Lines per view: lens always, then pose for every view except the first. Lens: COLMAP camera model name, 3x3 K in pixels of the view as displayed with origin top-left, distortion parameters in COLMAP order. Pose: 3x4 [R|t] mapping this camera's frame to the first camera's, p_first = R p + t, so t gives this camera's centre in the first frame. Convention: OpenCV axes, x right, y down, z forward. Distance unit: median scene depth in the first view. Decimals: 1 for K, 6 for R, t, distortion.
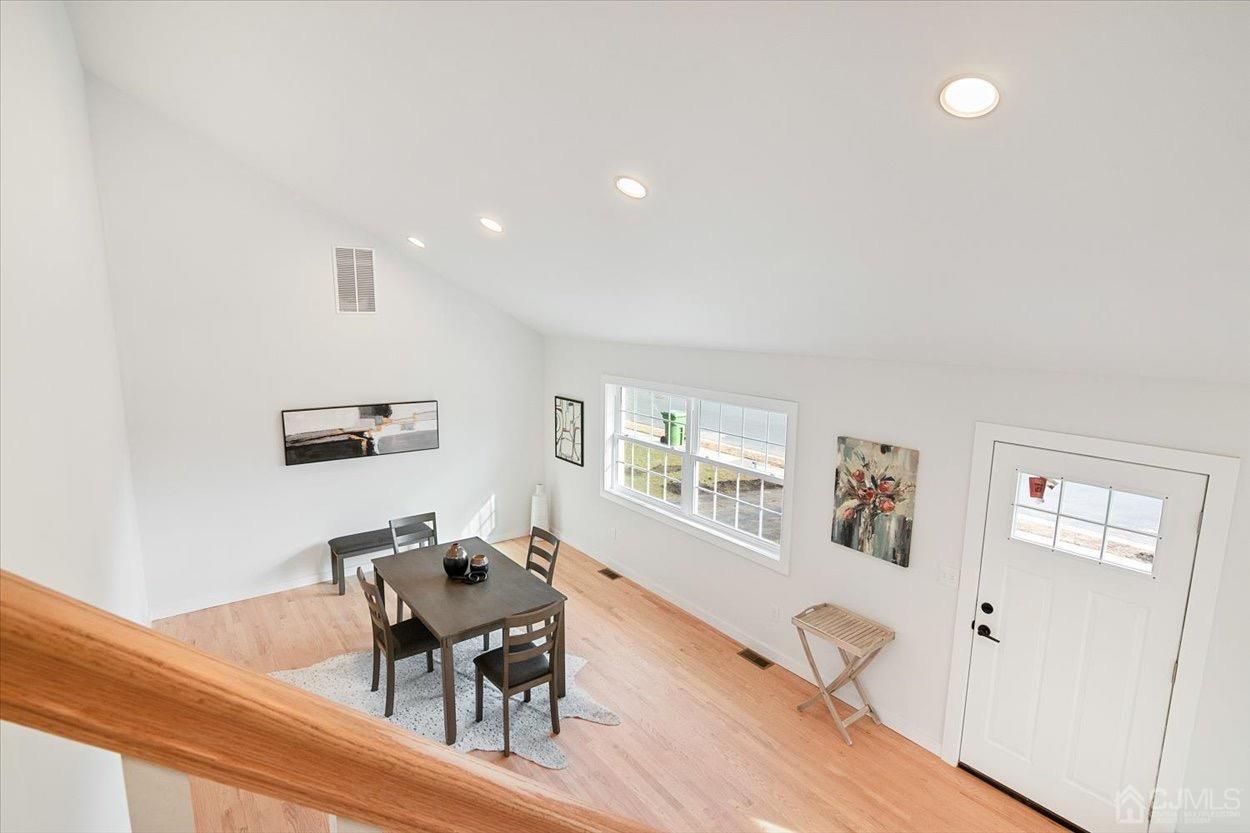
lens RADIAL K [[623.9, 0, 624.8], [0, 623.9, 420.6], [0, 0, 1]] dist [0.021905, -0.000073]
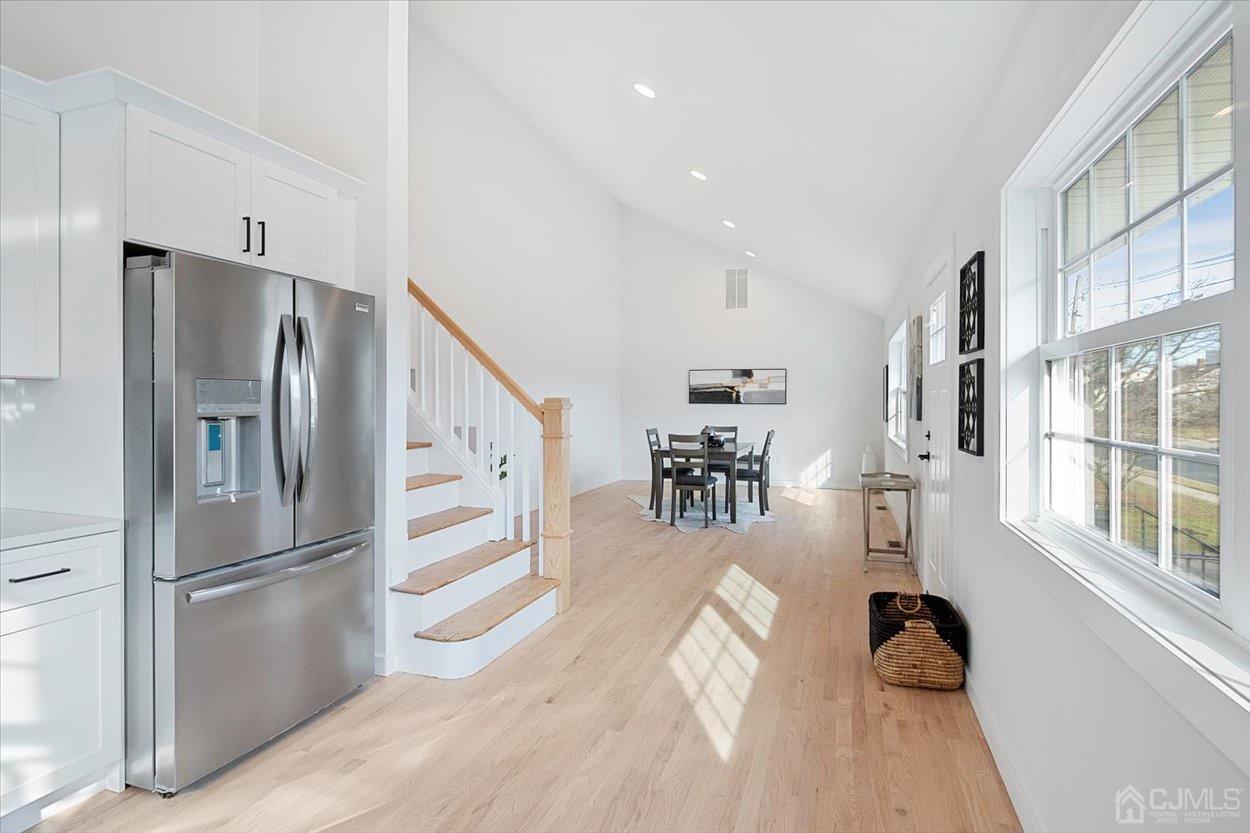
lens RADIAL K [[623.0, 0, 627.8], [0, 623.0, 405.7], [0, 0, 1]] dist [0.002681, 0.000489]
pose [[0.562036, -0.006556, -0.827087, 0.694239], [-0.133947, 0.986047, -0.098838, 0.251030], [0.816194, 0.166336, 0.553316, -0.030378]]
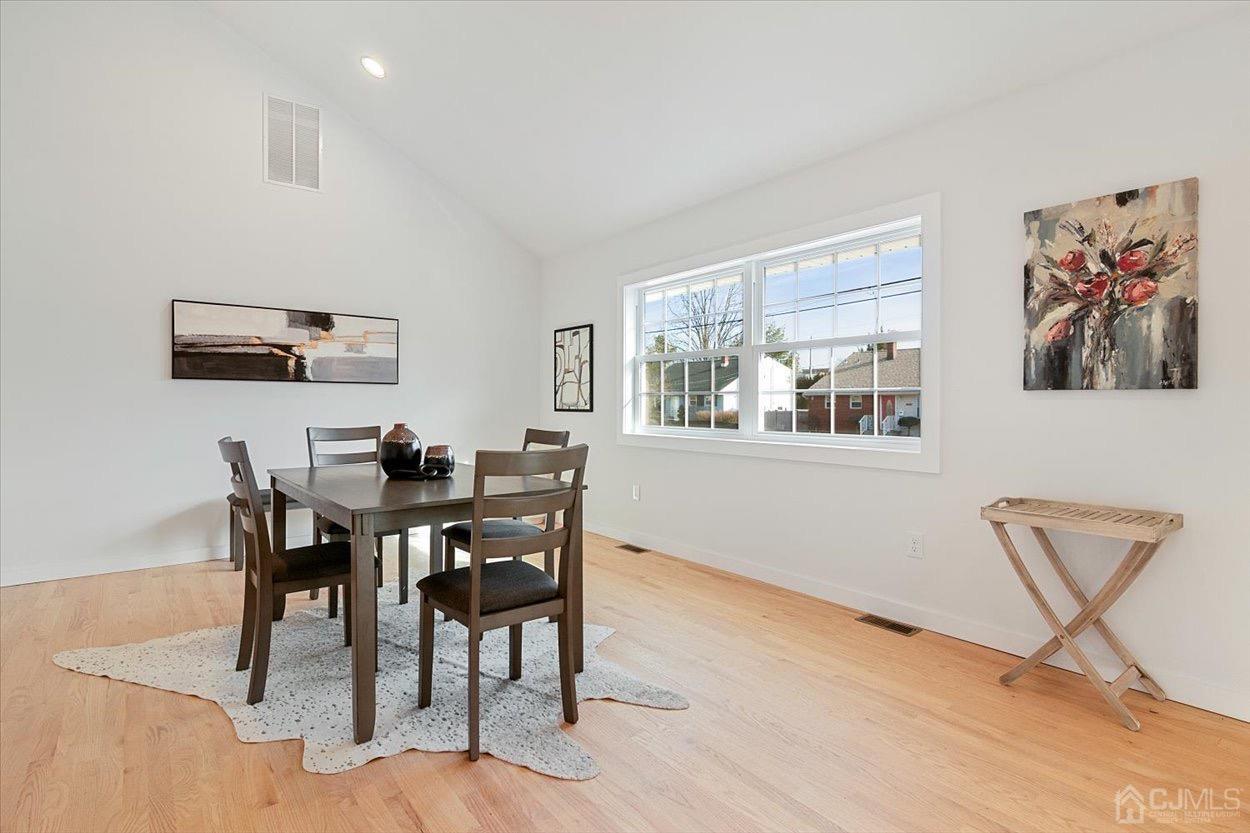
lens RADIAL K [[628.9, 0, 626.7], [0, 628.9, 404.2], [0, 0, 1]] dist [0.017390, -0.011494]
pose [[0.999726, -0.010637, 0.020841, -0.047226], [0.013955, 0.985997, -0.166178, 0.216171], [-0.018781, 0.166424, 0.985875, 0.291724]]
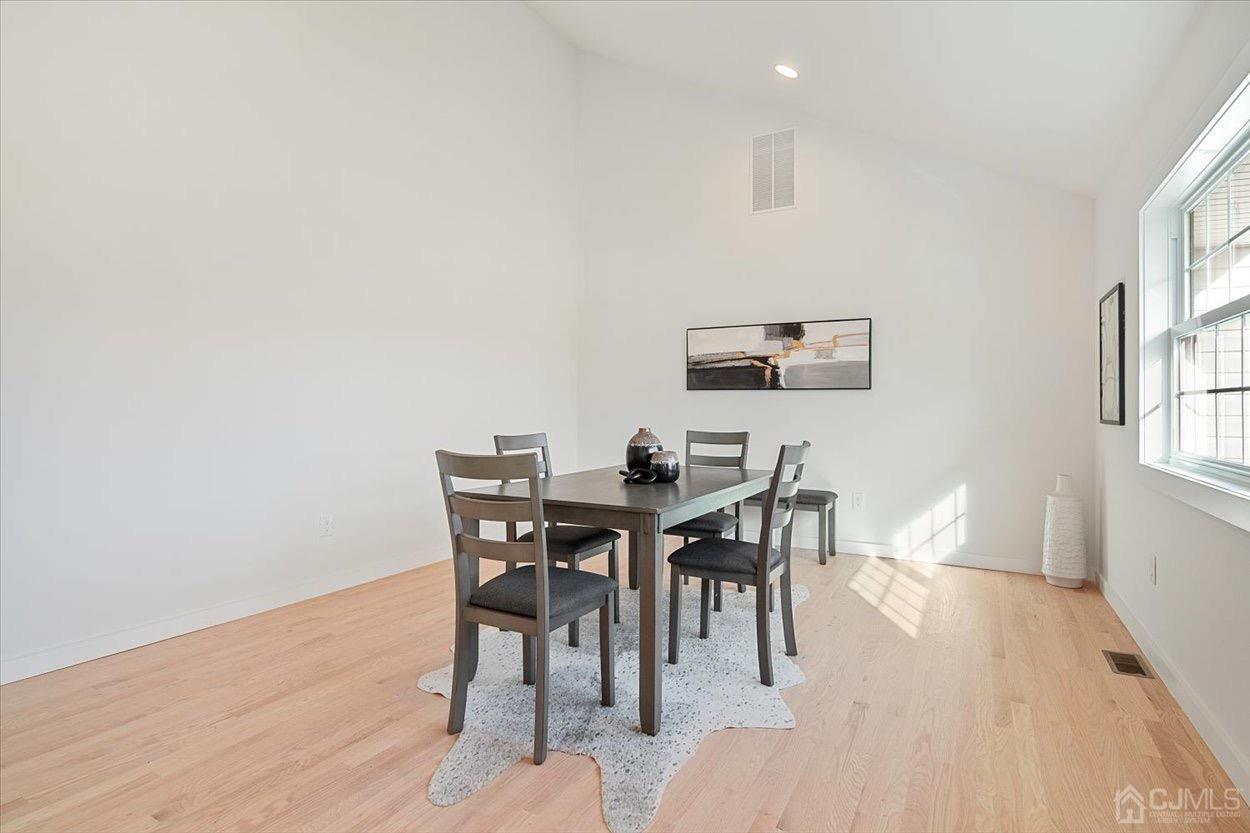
lens RADIAL K [[623.0, 0, 627.8], [0, 623.0, 405.7], [0, 0, 1]] dist [0.002681, 0.000489]
pose [[0.410594, -0.014094, -0.911709, 0.230904], [-0.154066, 0.984432, -0.084603, 0.175997], [0.898708, 0.175201, 0.402031, 0.549960]]
